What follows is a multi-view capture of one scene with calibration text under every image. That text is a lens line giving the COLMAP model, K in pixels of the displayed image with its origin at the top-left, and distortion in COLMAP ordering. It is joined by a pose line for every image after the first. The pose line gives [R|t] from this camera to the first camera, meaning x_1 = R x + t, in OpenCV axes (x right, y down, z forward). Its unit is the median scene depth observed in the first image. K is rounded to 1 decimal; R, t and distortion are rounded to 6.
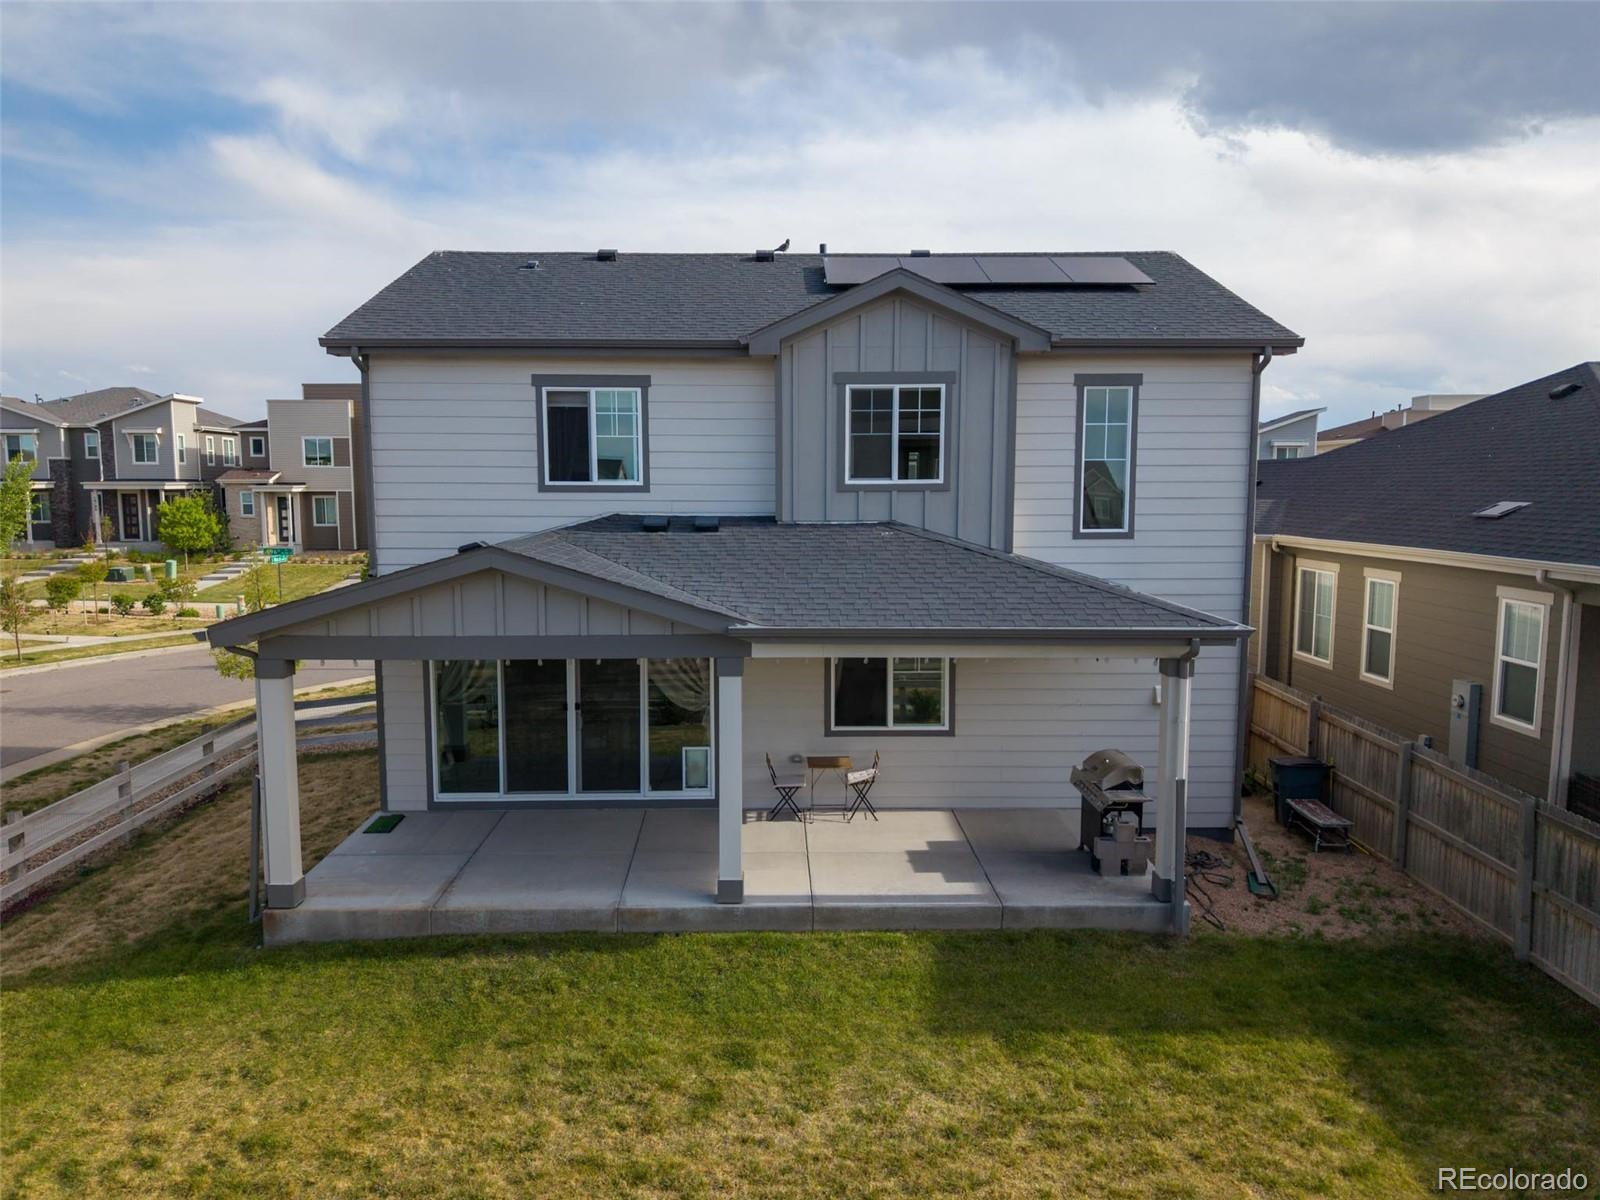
lens RADIAL K [[1101.3, 0, 792.5], [0, 1101.3, 595.8], [0, 0, 1]] dist [0.023051, -0.022792]
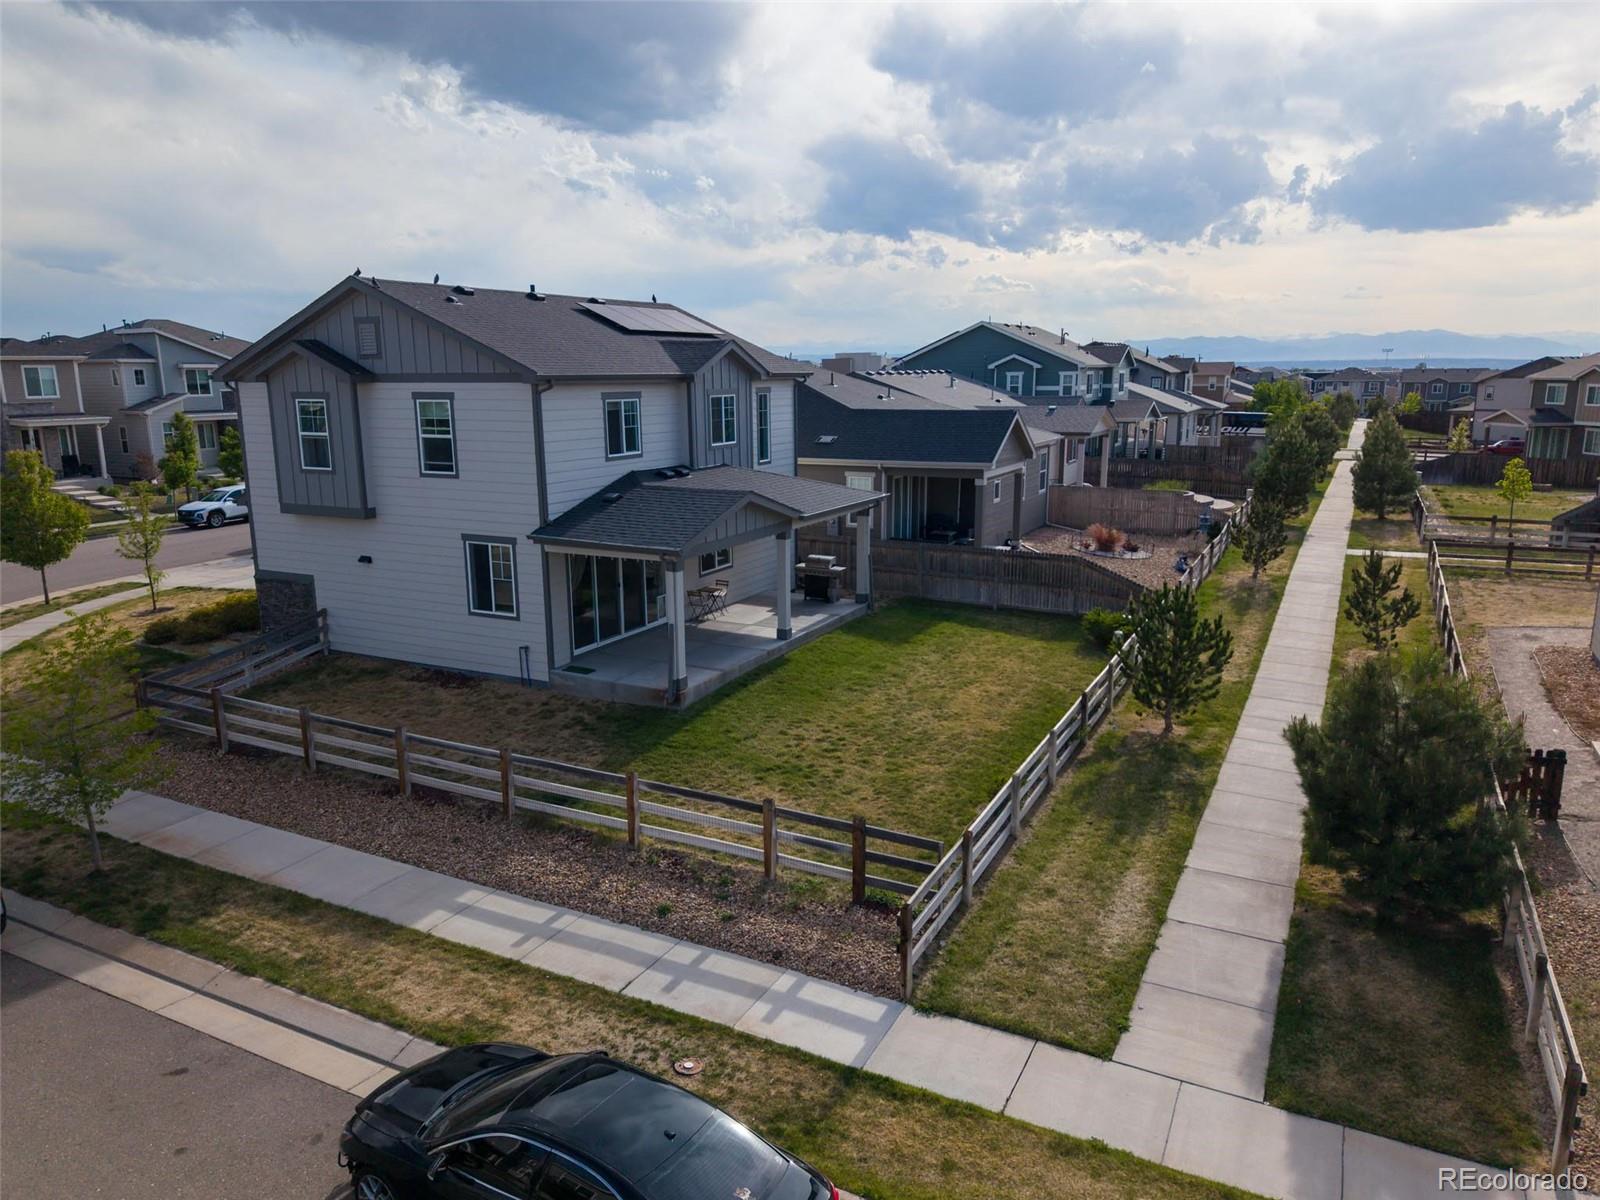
lens RADIAL K [[1101.3, 0, 791.4], [0, 1101.3, 606.1], [0, 0, 1]] dist [0.023051, -0.022792]
pose [[0.466485, -0.185889, 0.864776, -1.634067], [0.101243, 0.982464, 0.156573, -0.113487], [-0.878716, 0.014514, 0.477125, -0.063824]]
